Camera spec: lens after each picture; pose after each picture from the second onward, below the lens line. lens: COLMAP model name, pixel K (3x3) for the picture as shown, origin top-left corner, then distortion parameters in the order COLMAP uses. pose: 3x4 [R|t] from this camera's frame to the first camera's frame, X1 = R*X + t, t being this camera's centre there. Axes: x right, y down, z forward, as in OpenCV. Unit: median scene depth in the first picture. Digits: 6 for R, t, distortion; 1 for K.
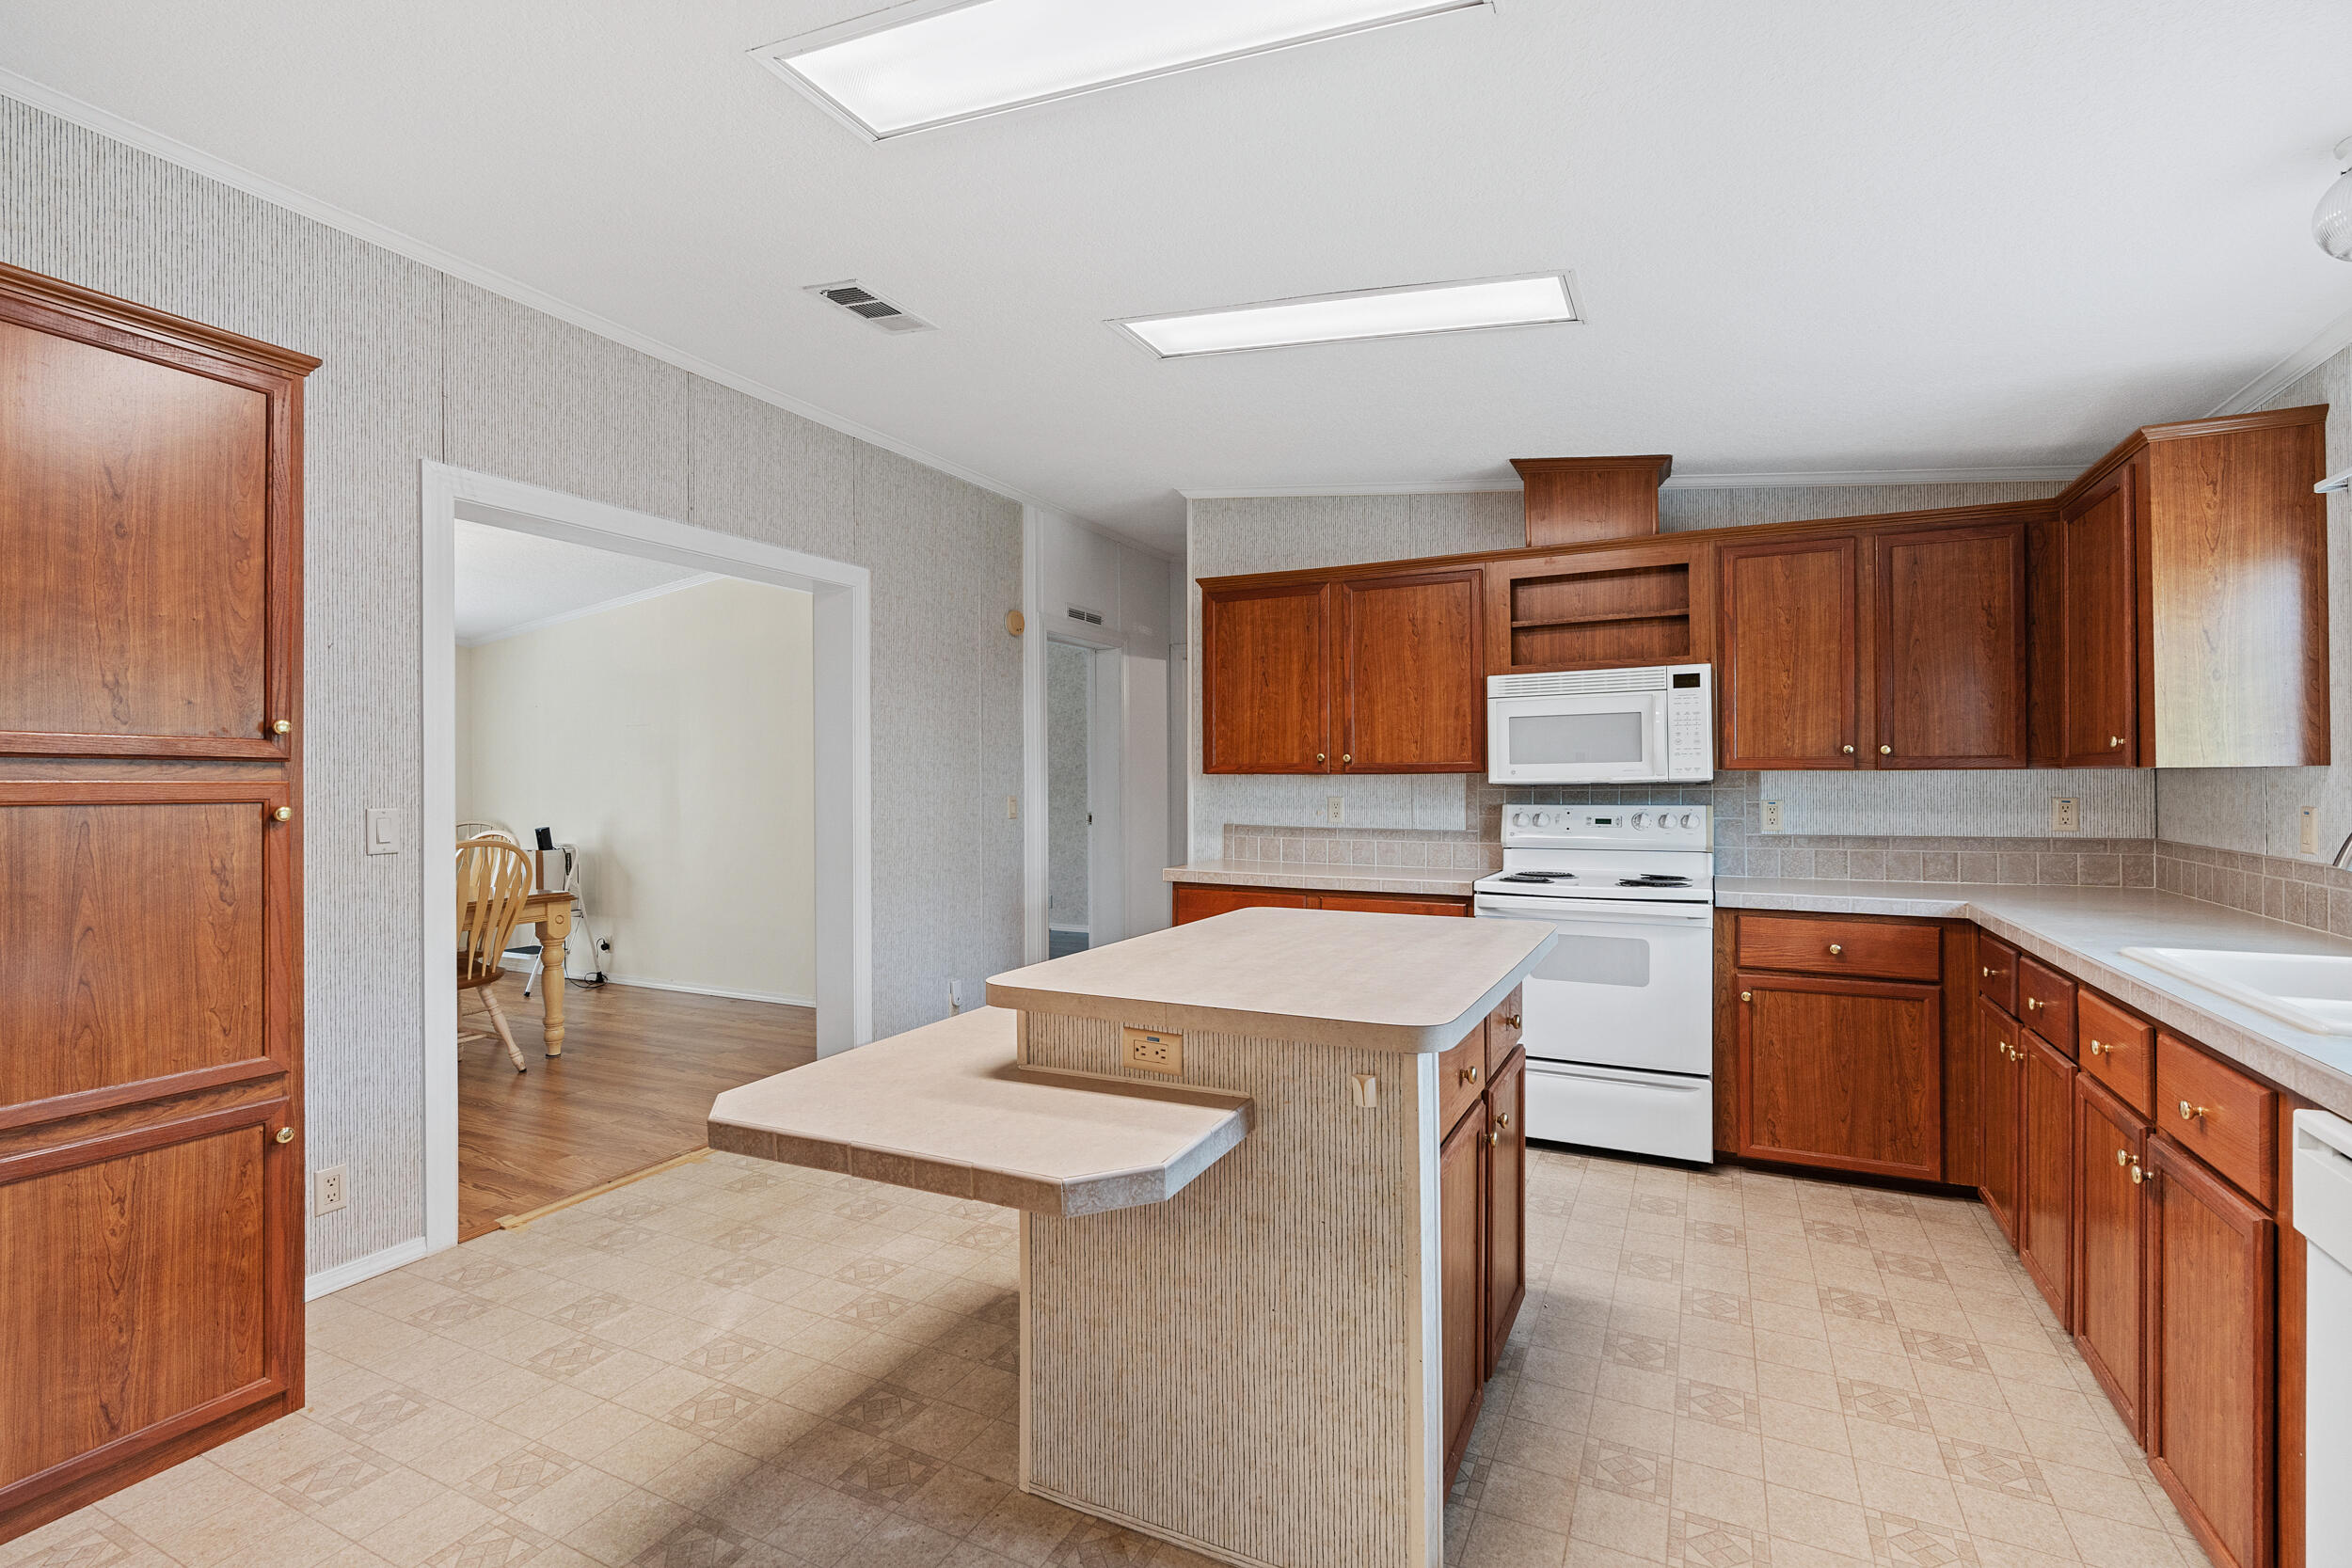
lens RADIAL K [[1080.7, 0, 1172.3], [0, 1080.7, 768.9], [0, 0, 1]] dist [-0.009820, 0.004100]
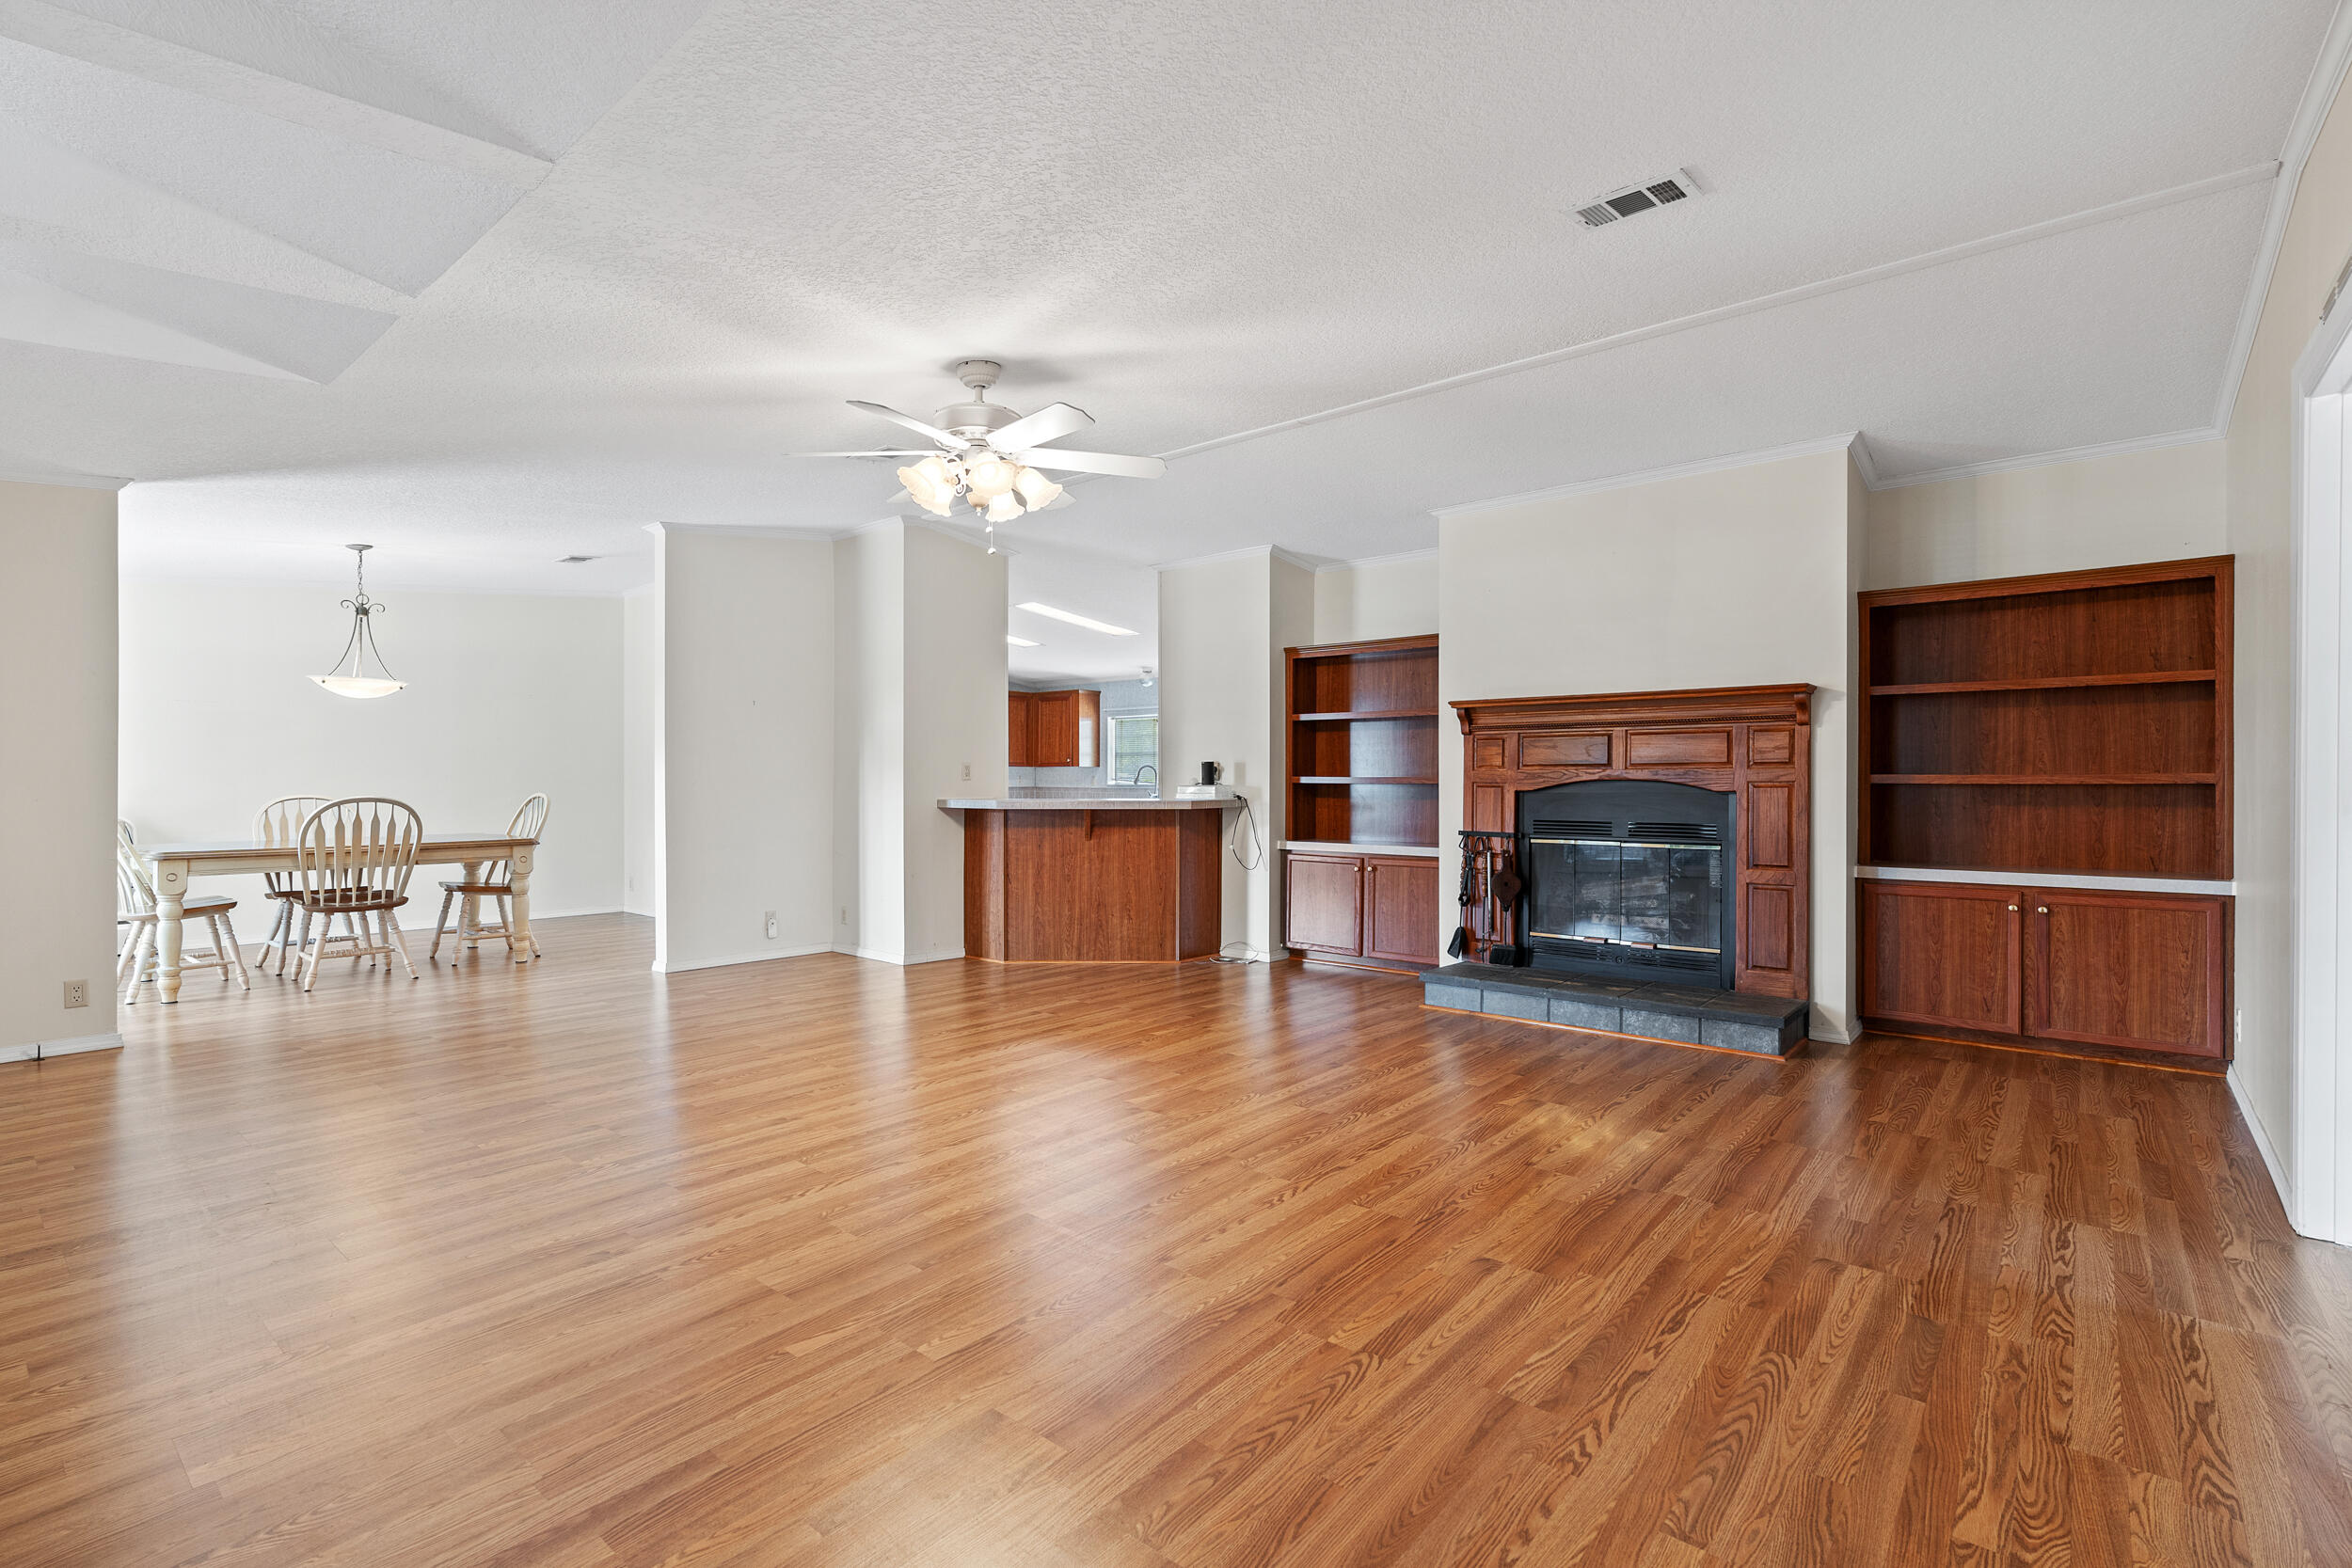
lens RADIAL K [[1080.7, 0, 1207.1], [0, 1080.7, 798.4], [0, 0, 1]] dist [-0.009820, 0.004100]
pose [[0.218193, -0.008652, 0.975867, -2.402253], [-0.009922, 0.999889, 0.011083, 0.058197], [-0.975855, -0.012101, 0.218083, -0.358693]]
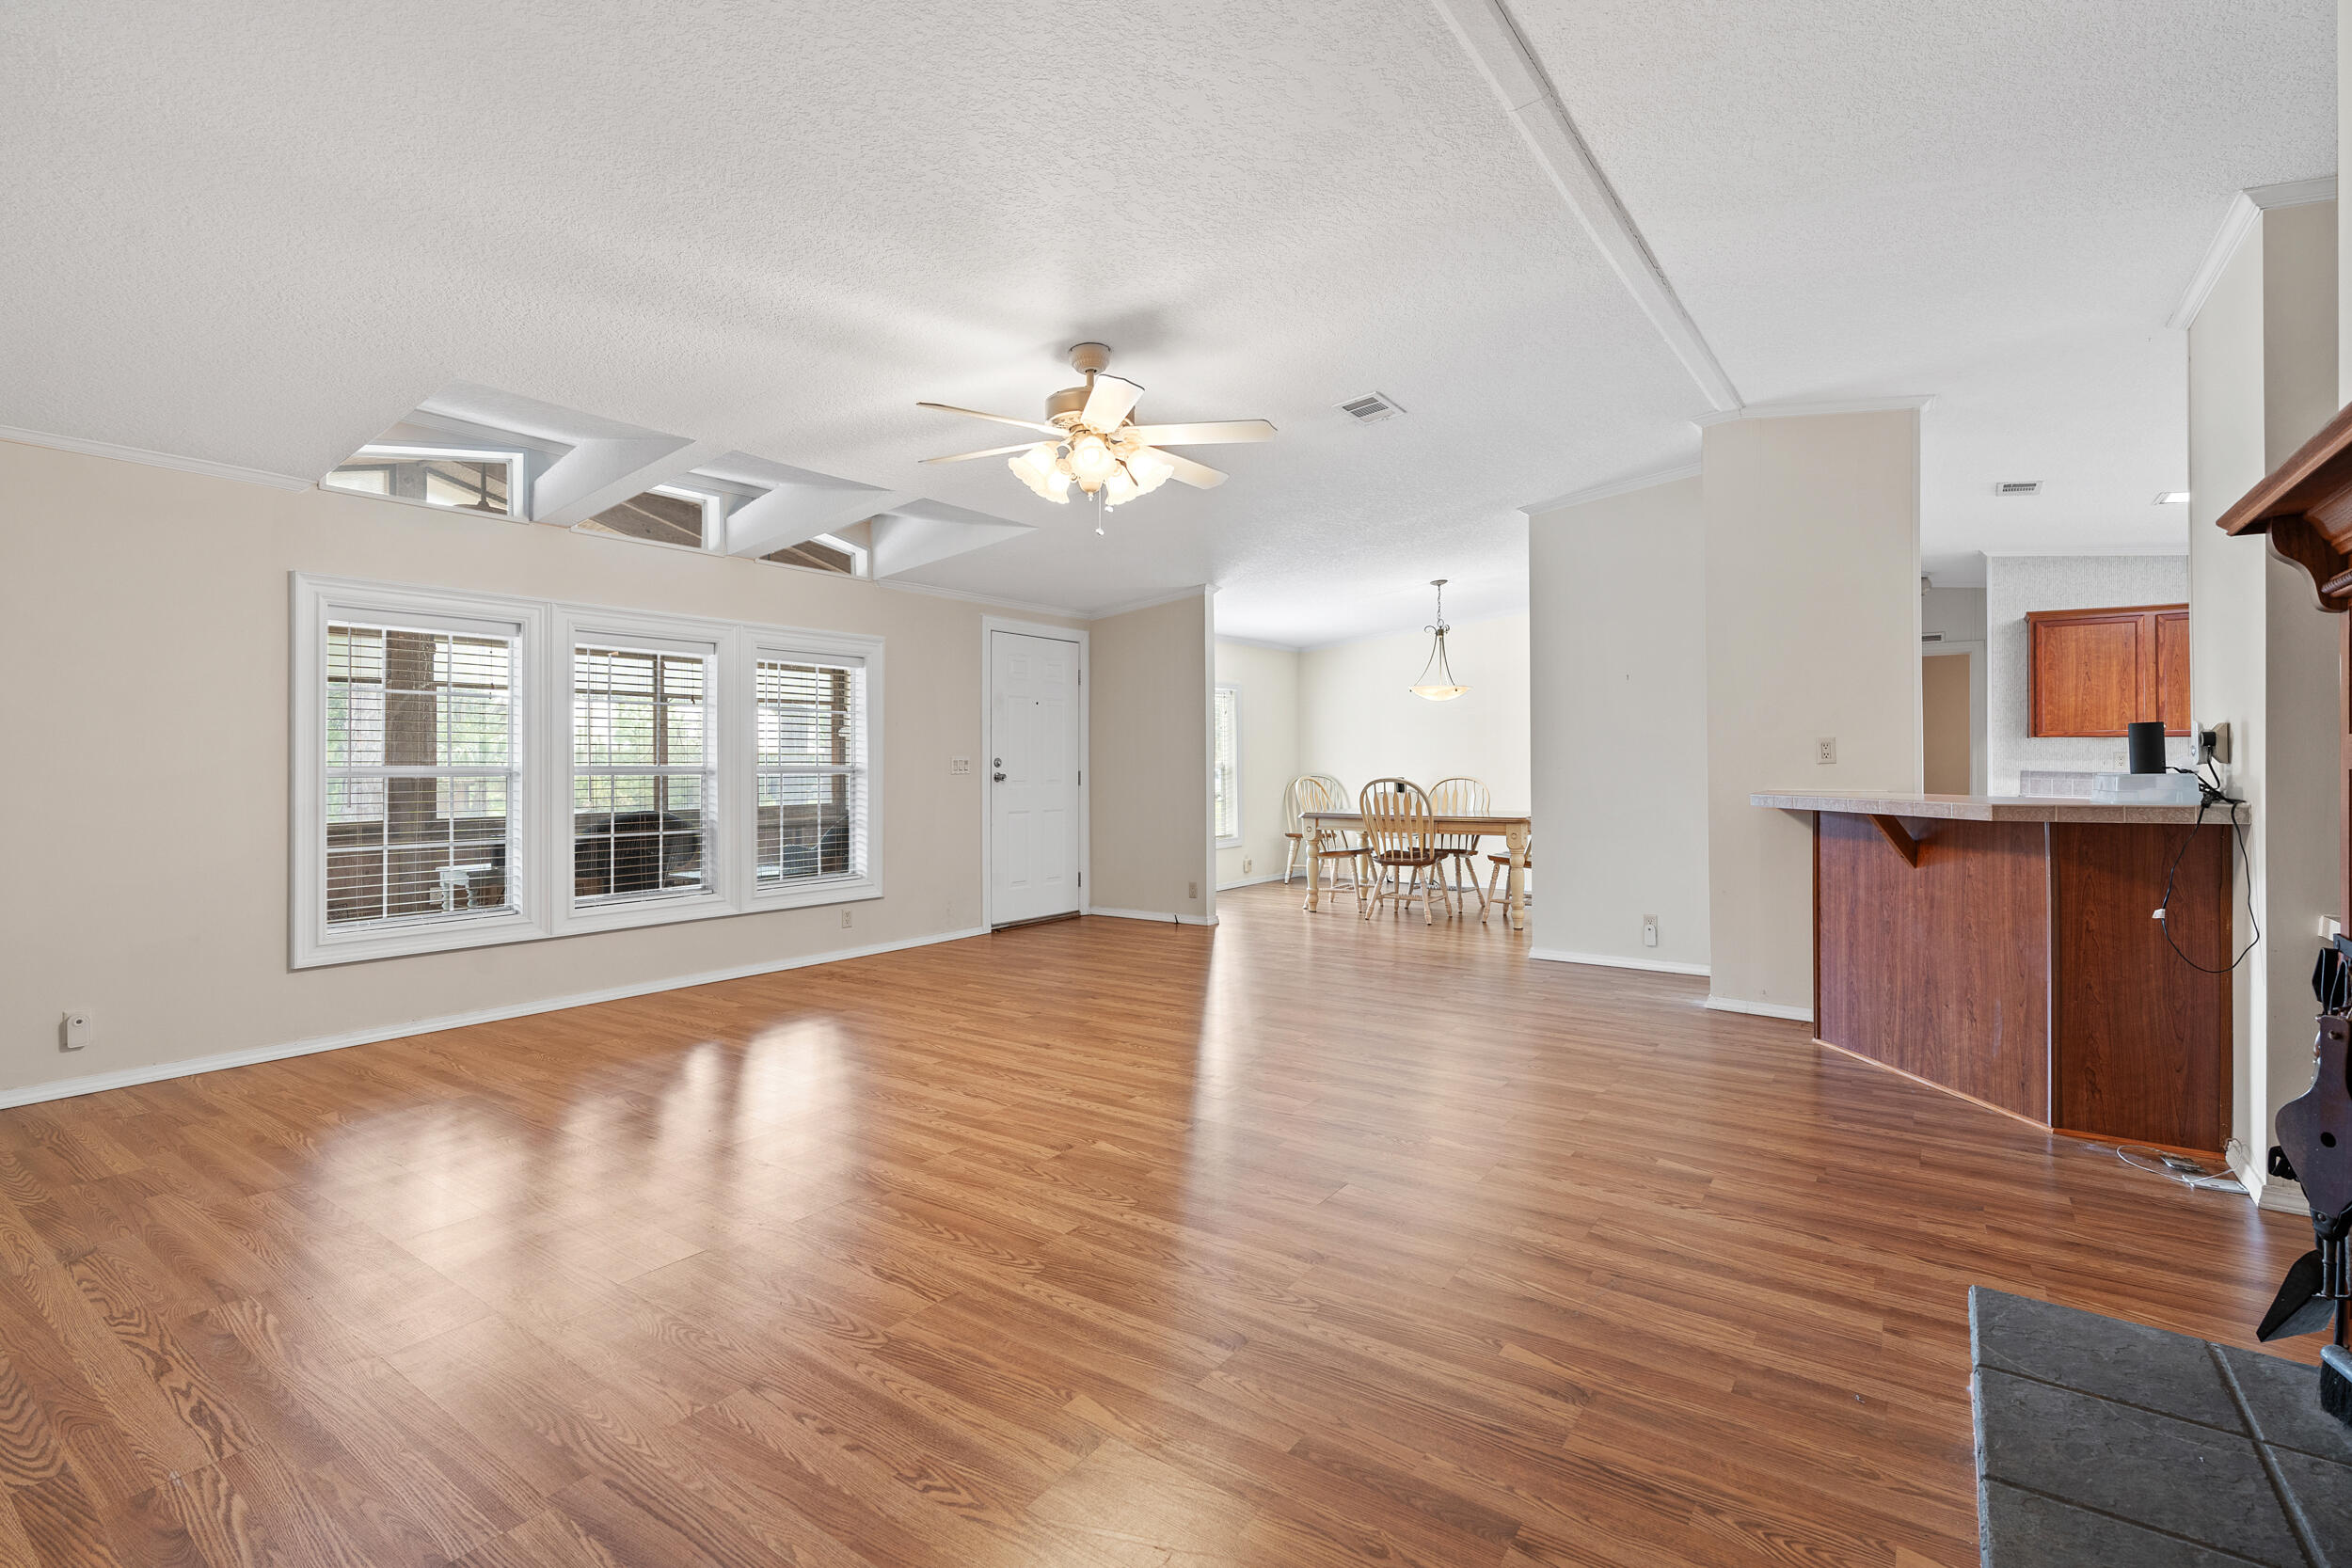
lens RADIAL K [[1080.7, 0, 1177.1], [0, 1080.7, 768.5], [0, 0, 1]] dist [-0.009820, 0.004100]
pose [[0.987561, 0.004836, -0.157163, -1.192664], [-0.003003, 0.999925, 0.011900, 0.044163], [0.157208, -0.011280, 0.987501, -0.927056]]
